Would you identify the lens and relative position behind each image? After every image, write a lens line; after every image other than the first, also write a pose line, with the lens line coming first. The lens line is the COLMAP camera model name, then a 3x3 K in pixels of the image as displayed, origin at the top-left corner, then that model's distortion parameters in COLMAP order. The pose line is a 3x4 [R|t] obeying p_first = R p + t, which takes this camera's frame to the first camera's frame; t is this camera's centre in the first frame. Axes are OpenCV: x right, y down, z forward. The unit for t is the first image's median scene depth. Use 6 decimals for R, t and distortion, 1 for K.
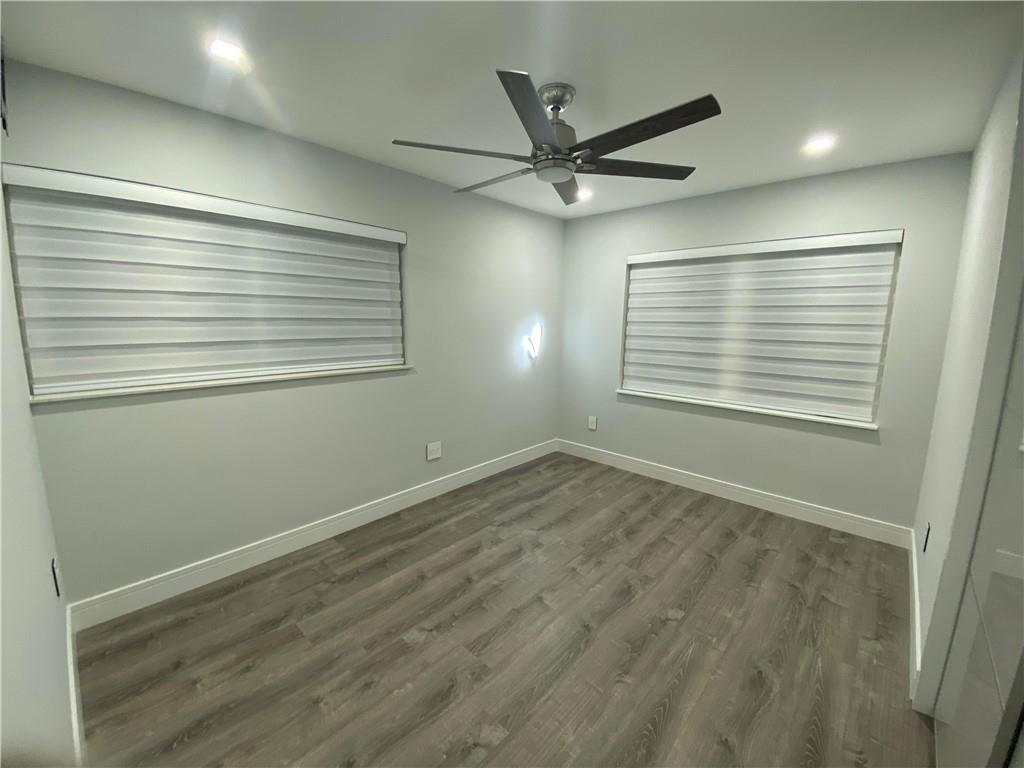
lens RADIAL K [[416.9, 0, 512.5], [0, 416.9, 384.6], [0, 0, 1]] dist [-0.018689, -0.007733]
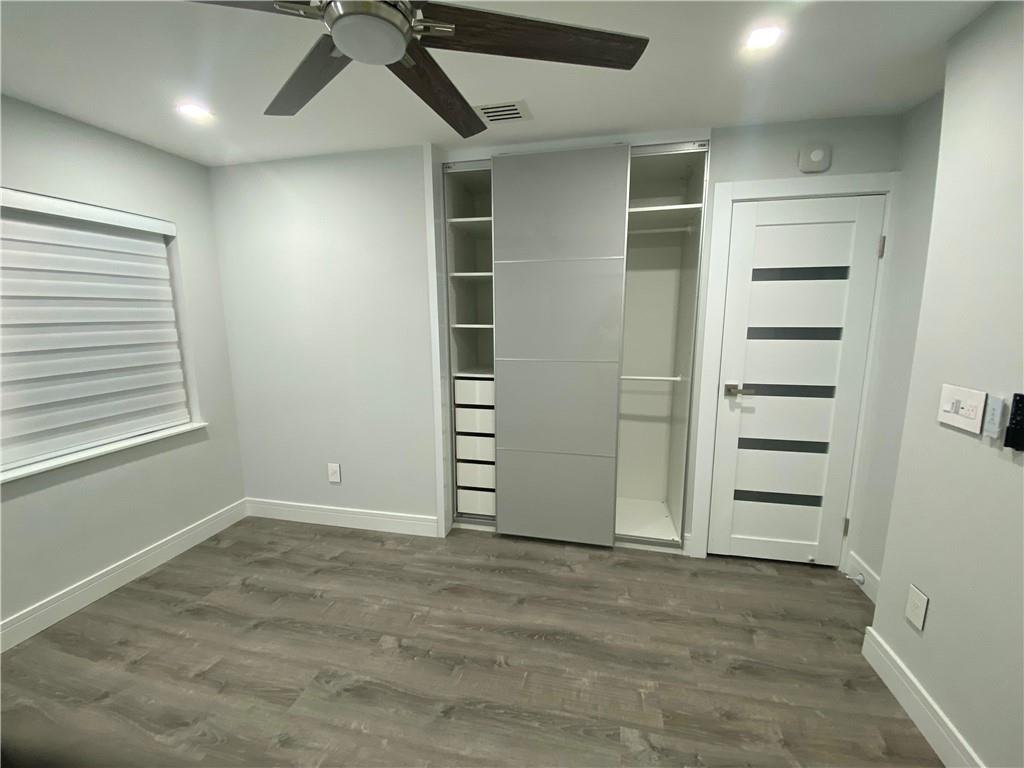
lens RADIAL K [[416.9, 0, 511.4], [0, 416.9, 382.0], [0, 0, 1]] dist [-0.018689, -0.007733]
pose [[-0.510324, -0.141591, 0.848246, -0.393613], [0.138069, 0.960068, 0.243322, -0.159587], [-0.848826, 0.241290, -0.470397, 0.971986]]
